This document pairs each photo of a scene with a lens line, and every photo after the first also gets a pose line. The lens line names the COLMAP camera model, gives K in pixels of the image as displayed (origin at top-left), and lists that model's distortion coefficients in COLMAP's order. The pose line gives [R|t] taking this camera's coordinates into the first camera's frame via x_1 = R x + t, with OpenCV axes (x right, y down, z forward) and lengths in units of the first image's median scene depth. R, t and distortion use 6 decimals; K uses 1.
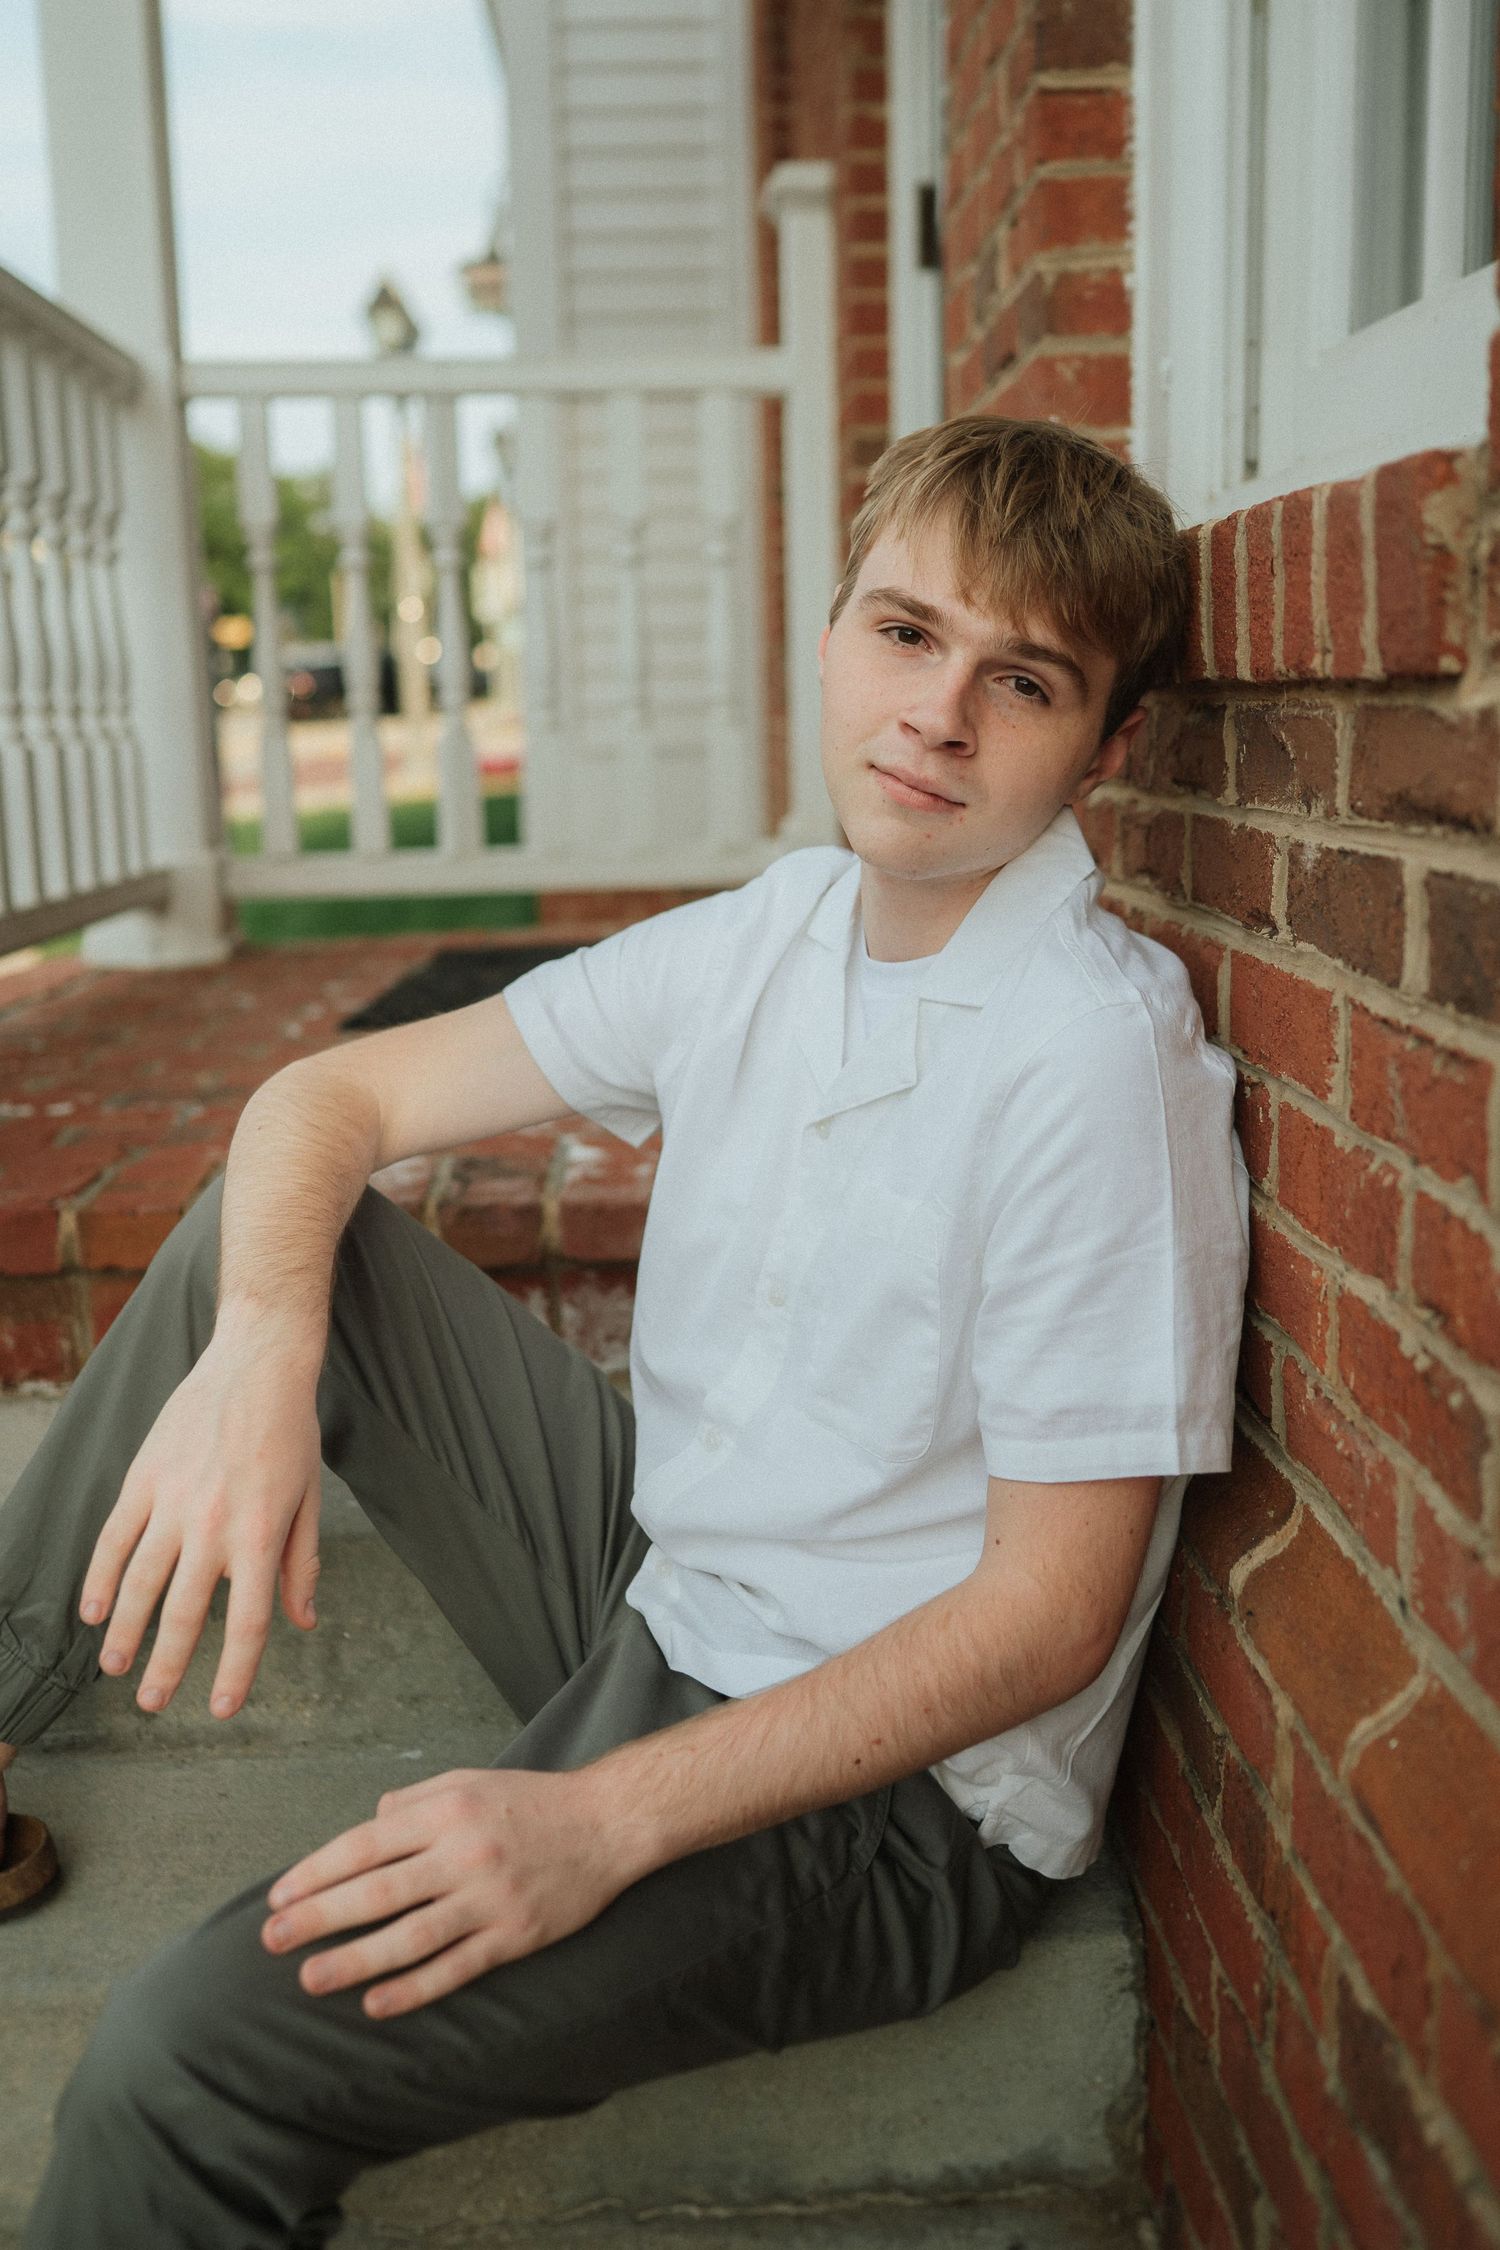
lens RADIAL K [[2184.5, 0, 742.9], [0, 2184.5, 1103.6], [0, 0, 1]] dist [0.004723, 0.008882]
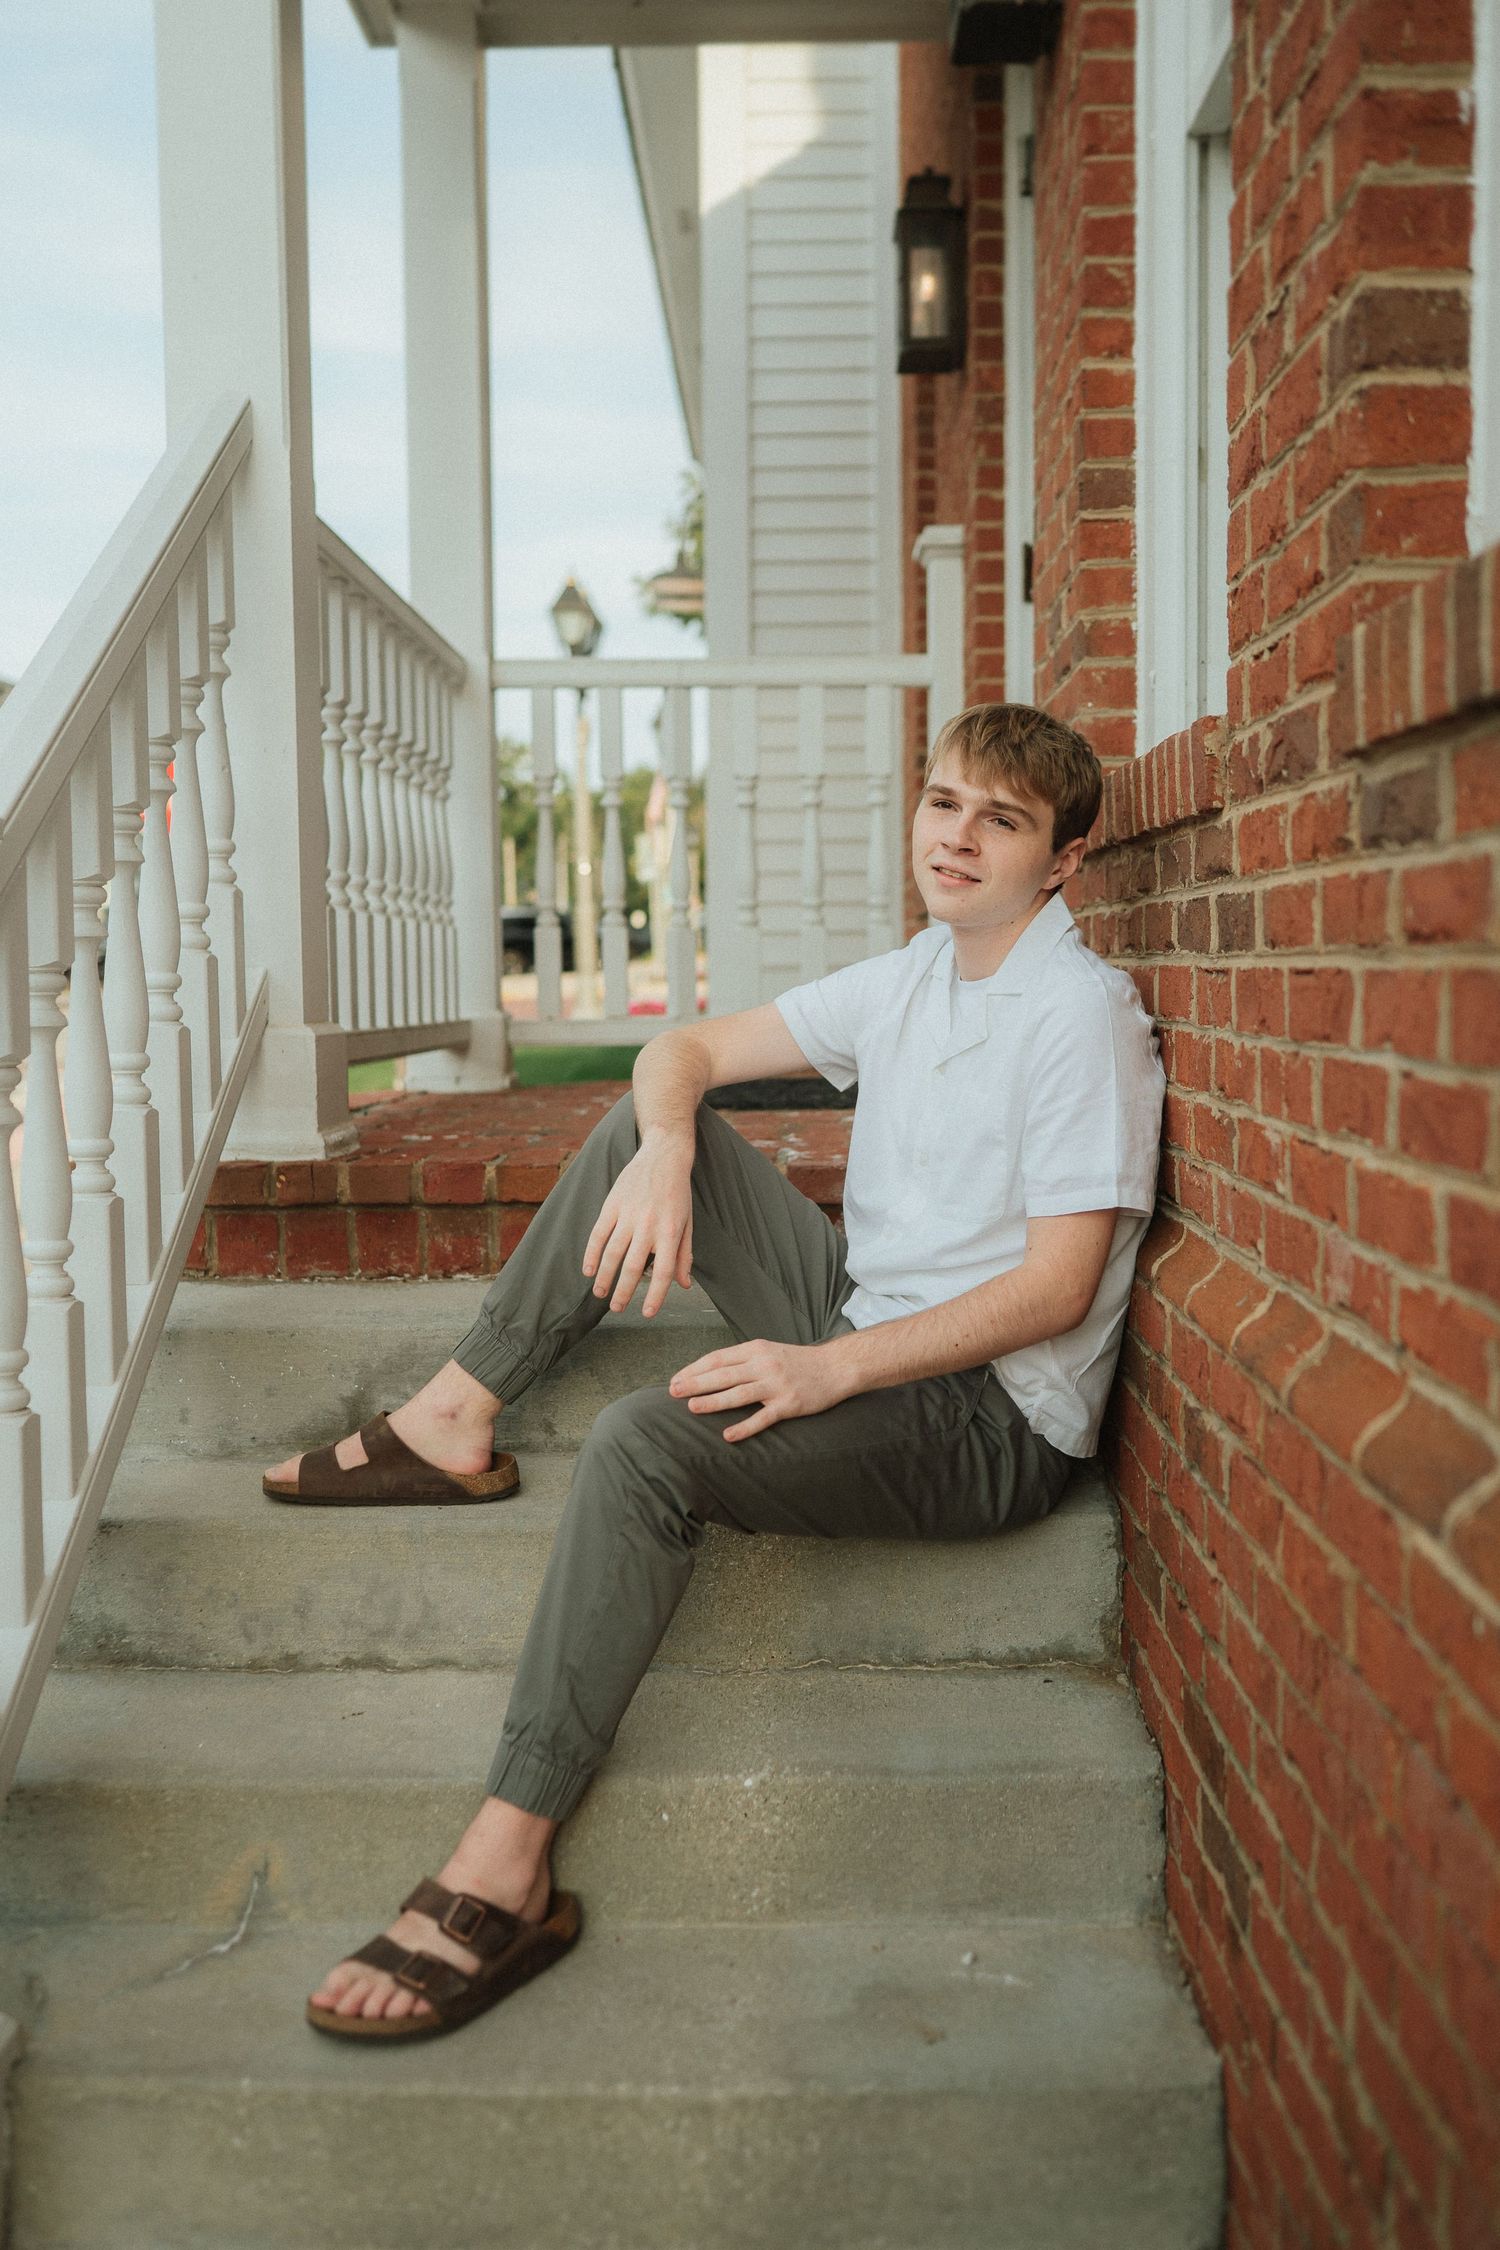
lens RADIAL K [[2184.5, 0, 742.9], [0, 2184.5, 1103.6], [0, 0, 1]] dist [0.004723, 0.008882]
pose [[0.998068, 0.015723, -0.060105, -0.025012], [-0.022986, 0.992248, -0.122128, 0.259048], [0.057718, 0.123274, 0.990693, -0.819037]]
